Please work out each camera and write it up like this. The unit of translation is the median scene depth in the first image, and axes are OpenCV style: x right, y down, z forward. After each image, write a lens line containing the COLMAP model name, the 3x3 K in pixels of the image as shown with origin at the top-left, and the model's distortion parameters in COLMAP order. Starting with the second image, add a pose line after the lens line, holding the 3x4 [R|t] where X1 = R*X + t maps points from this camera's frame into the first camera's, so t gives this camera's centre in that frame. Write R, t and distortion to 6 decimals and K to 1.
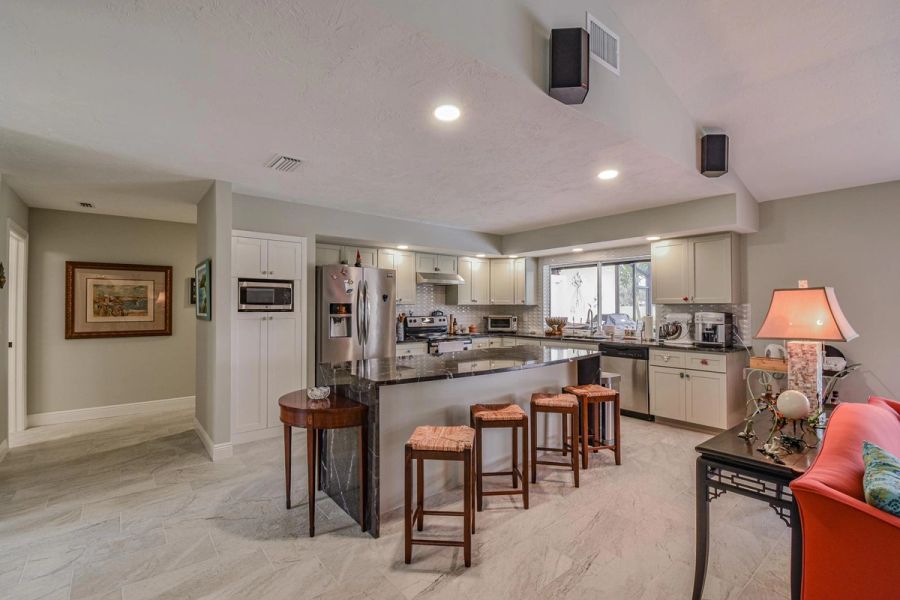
lens RADIAL K [[401.0, 0, 449.9], [0, 401.0, 303.4], [0, 0, 1]] dist [0.015992, -0.021285]
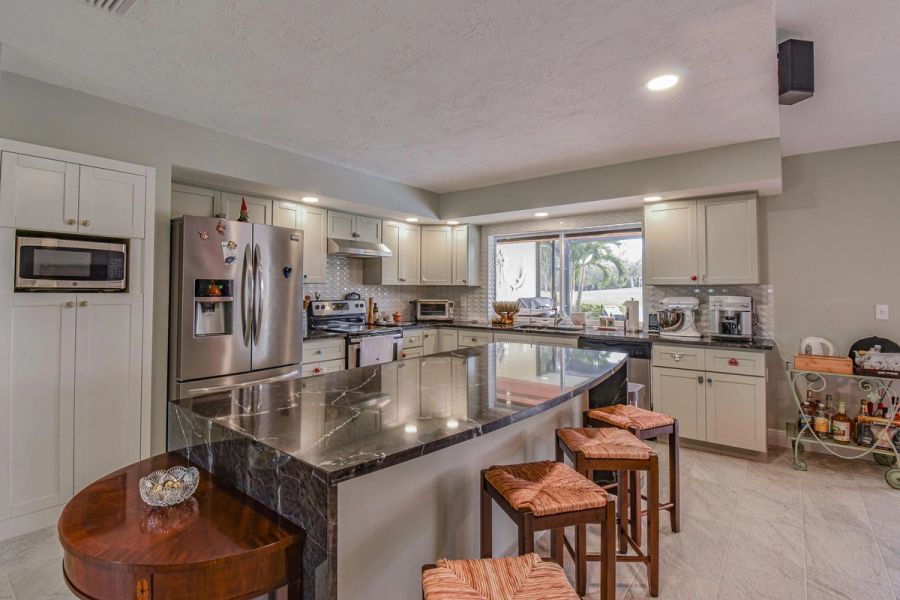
lens RADIAL K [[430.6, 0, 415.1], [0, 430.6, 278.1], [0, 0, 1]] dist [-0.000006, -0.000307]
pose [[0.981927, 0.010972, 0.188942, -0.081328], [-0.007514, 0.999791, -0.019007, 0.006888], [-0.189111, 0.017244, 0.981804, 0.253623]]
